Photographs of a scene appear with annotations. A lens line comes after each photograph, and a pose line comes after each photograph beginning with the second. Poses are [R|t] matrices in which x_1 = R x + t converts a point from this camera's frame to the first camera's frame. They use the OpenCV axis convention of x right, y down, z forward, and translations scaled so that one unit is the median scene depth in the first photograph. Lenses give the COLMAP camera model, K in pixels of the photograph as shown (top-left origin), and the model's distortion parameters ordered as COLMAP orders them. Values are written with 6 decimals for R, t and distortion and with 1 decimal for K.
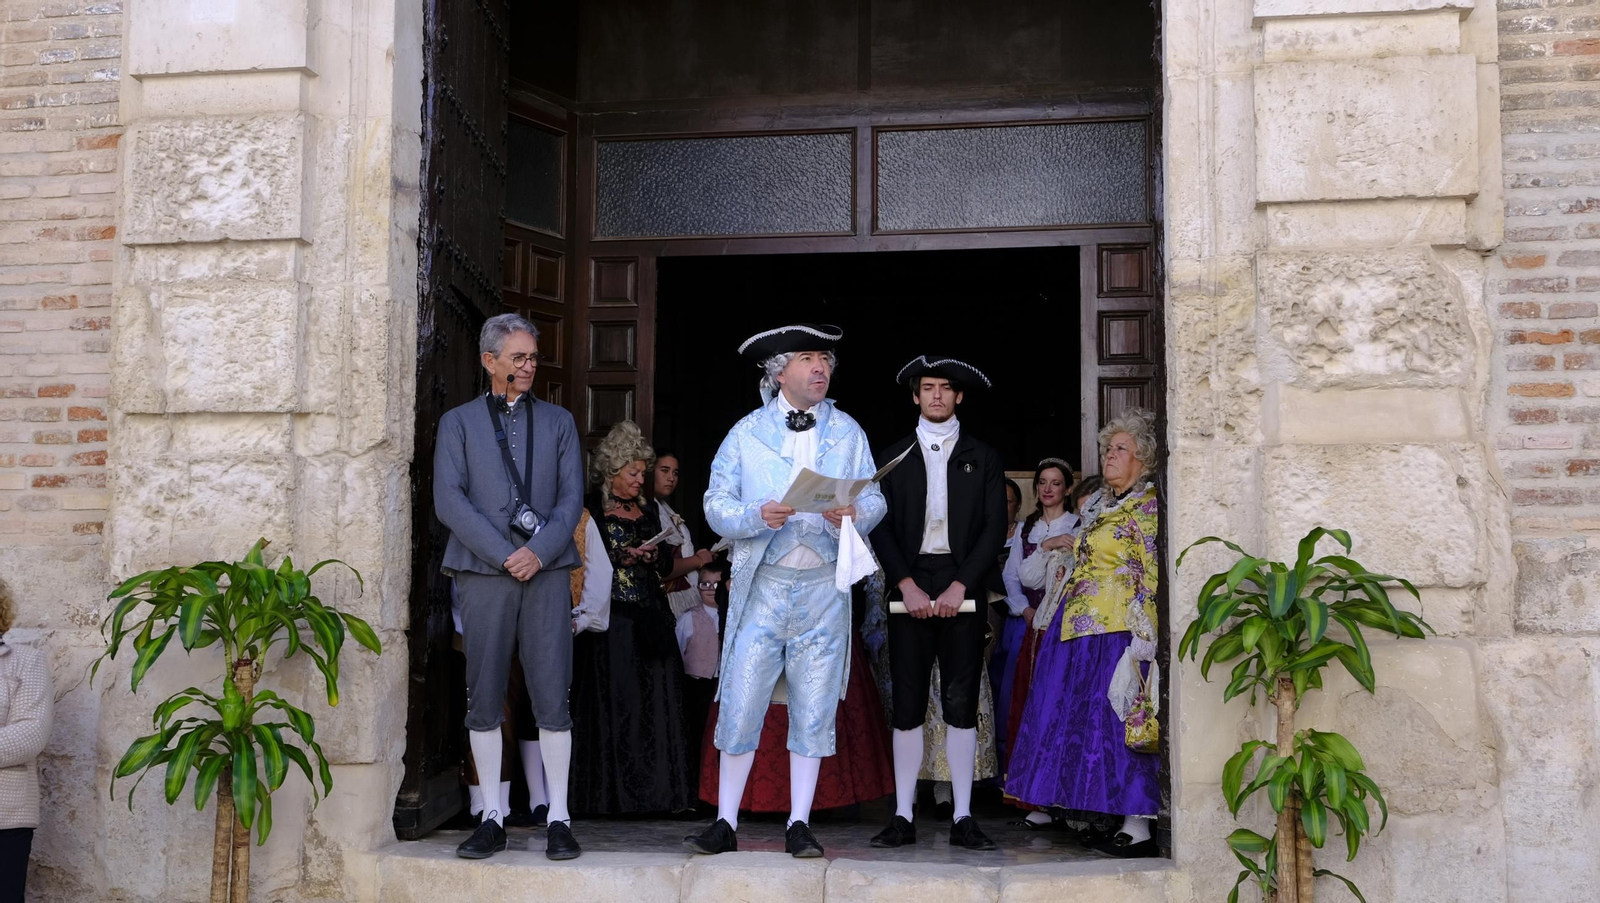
lens RADIAL K [[1659.2, 0, 804.5], [0, 1659.2, 459.4], [0, 0, 1]] dist [-0.002988, 0.000000]
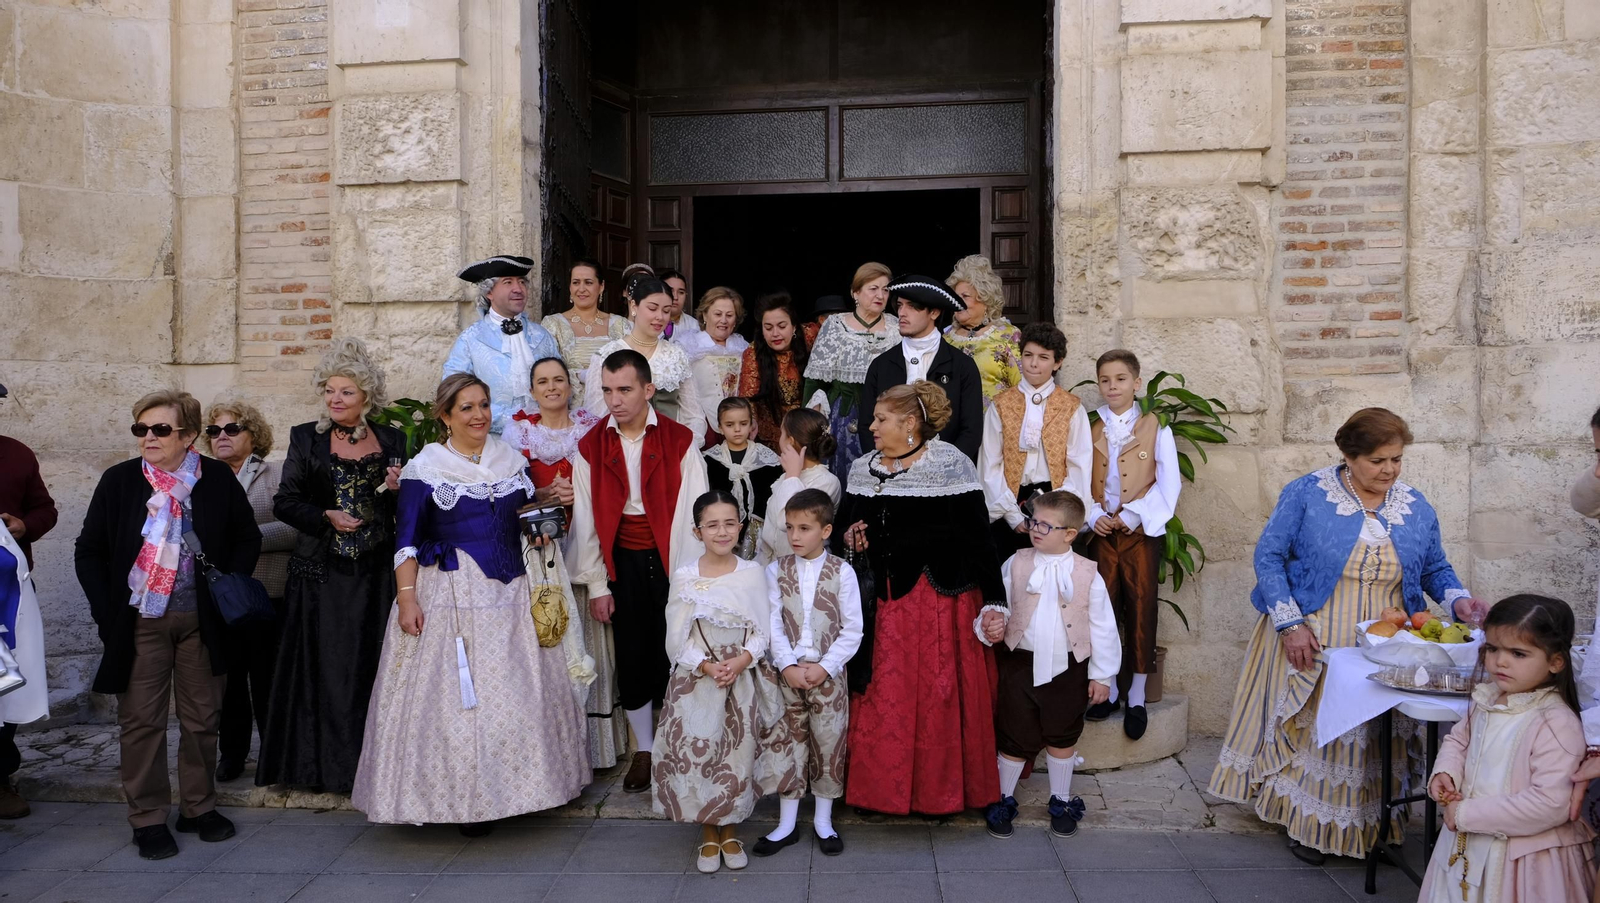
lens RADIAL K [[1080.2, 0, 810.7], [0, 1080.2, 452.4], [0, 0, 1]] dist [-0.031810, 0.016573]
pose [[0.999245, -0.010183, 0.037491, -0.034207], [0.006171, 0.994386, 0.105634, 0.005584], [-0.038356, -0.105323, 0.993698, 0.030209]]
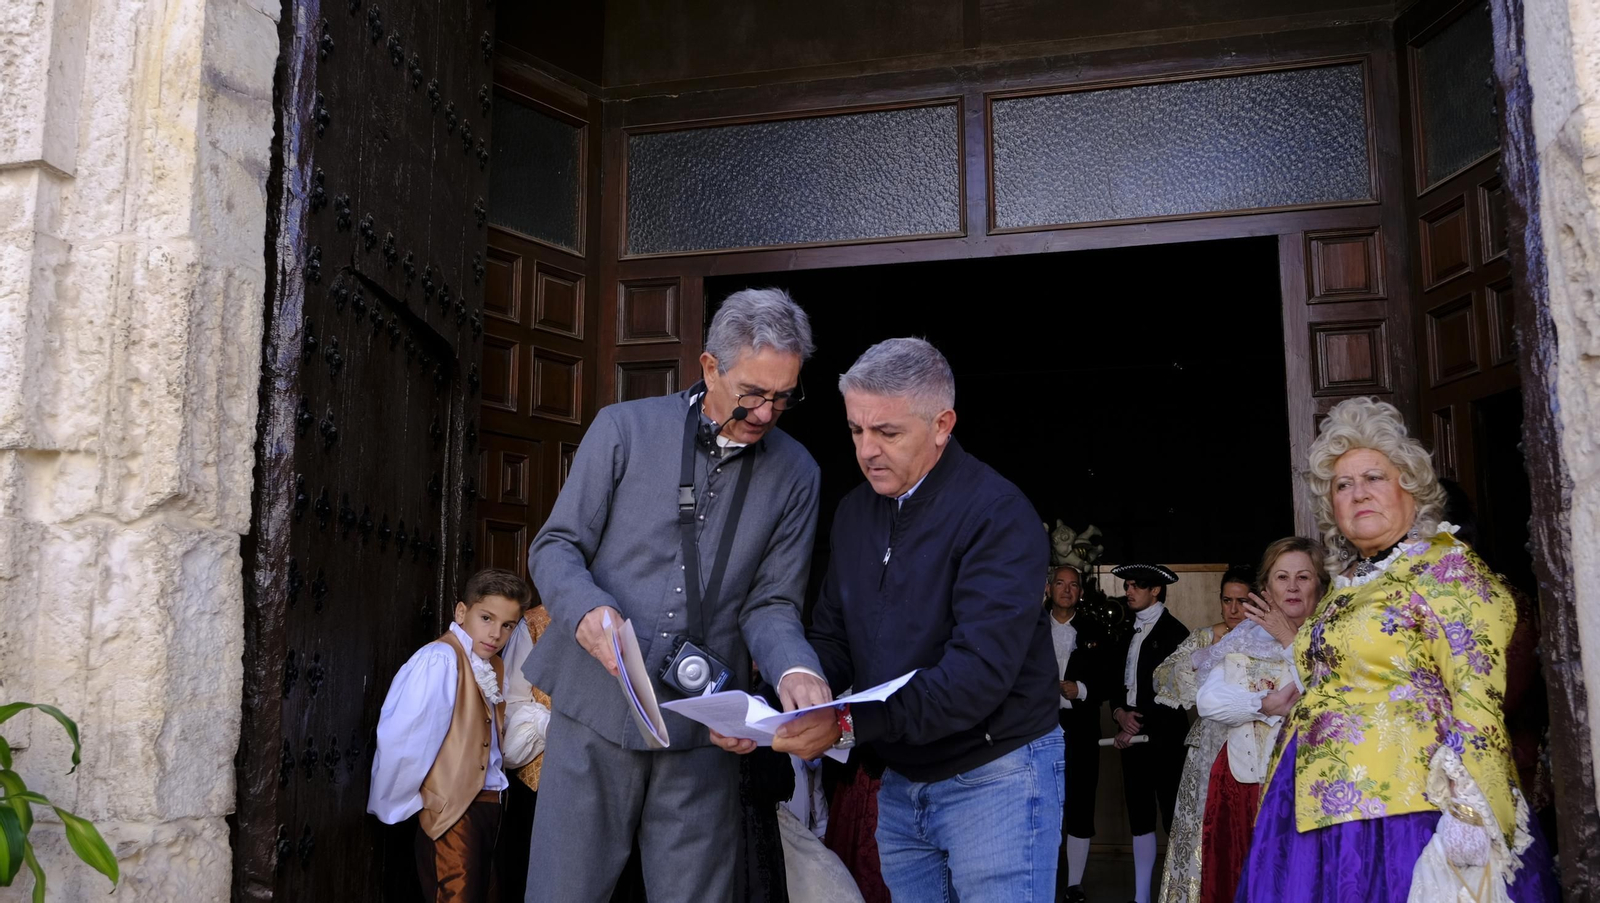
lens RADIAL K [[1576.8, 0, 798.8], [0, 1576.8, 451.8], [0, 0, 1]] dist [-0.014040, 0.000000]
pose [[0.996910, -0.022759, -0.075189, 0.009863], [0.017234, 0.997159, -0.073326, 0.017347], [0.076644, 0.071803, 0.994470, 0.432553]]
